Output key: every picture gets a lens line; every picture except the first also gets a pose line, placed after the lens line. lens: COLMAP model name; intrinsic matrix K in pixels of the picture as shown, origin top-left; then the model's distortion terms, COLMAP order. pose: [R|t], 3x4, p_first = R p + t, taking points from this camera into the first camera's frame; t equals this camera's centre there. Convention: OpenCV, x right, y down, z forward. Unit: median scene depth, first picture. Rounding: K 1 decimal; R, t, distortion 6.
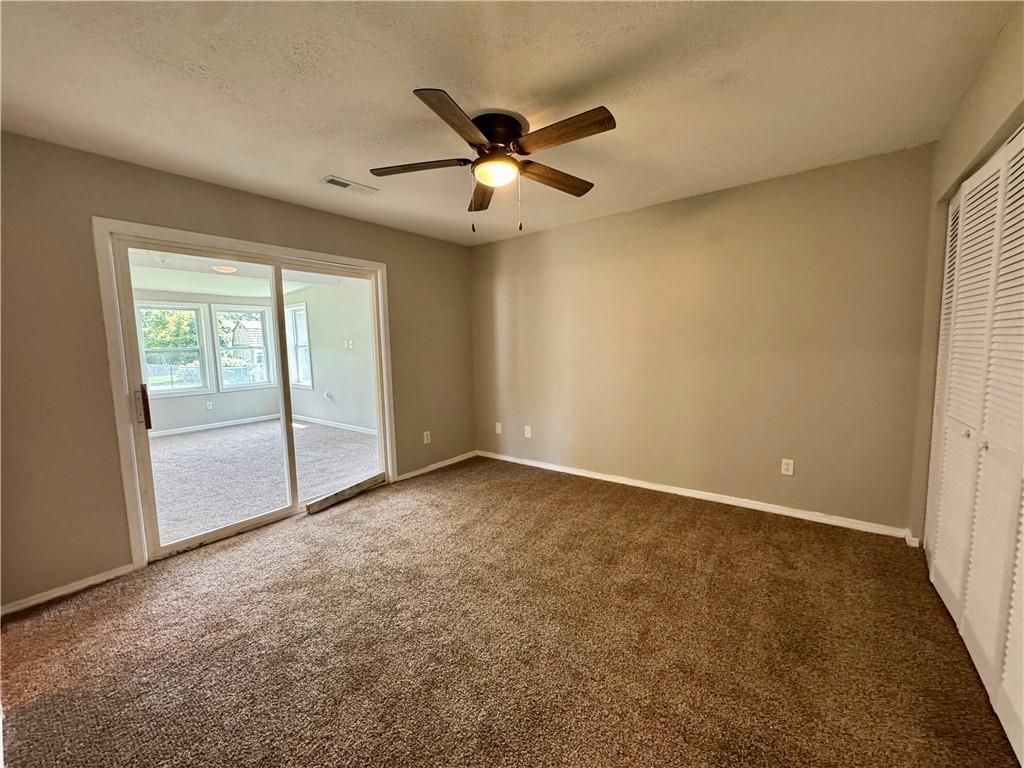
lens RADIAL K [[408.6, 0, 507.6], [0, 408.6, 386.4], [0, 0, 1]] dist [-0.000034, 0.000078]
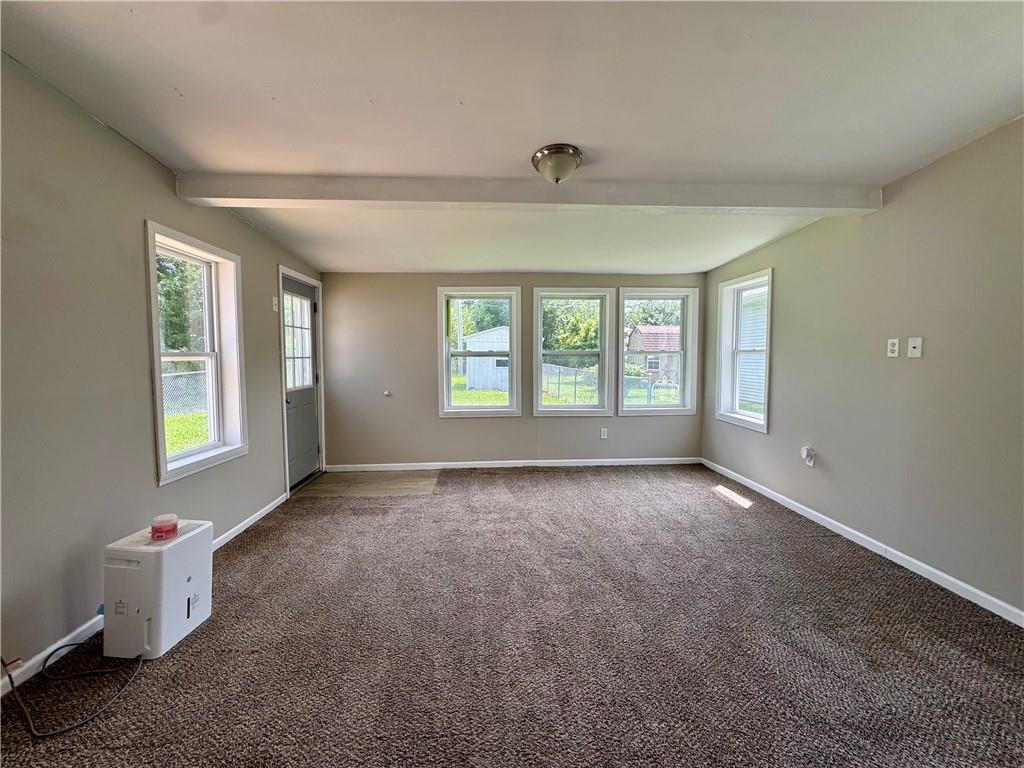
lens RADIAL K [[408.6, 0, 508.3], [0, 408.6, 380.7], [0, 0, 1]] dist [-0.000034, 0.000078]
pose [[0.647714, 0.071952, -0.758479, -0.275318], [-0.094801, 0.995405, 0.013471, -0.031947], [0.755963, 0.063179, 0.651559, 0.367234]]
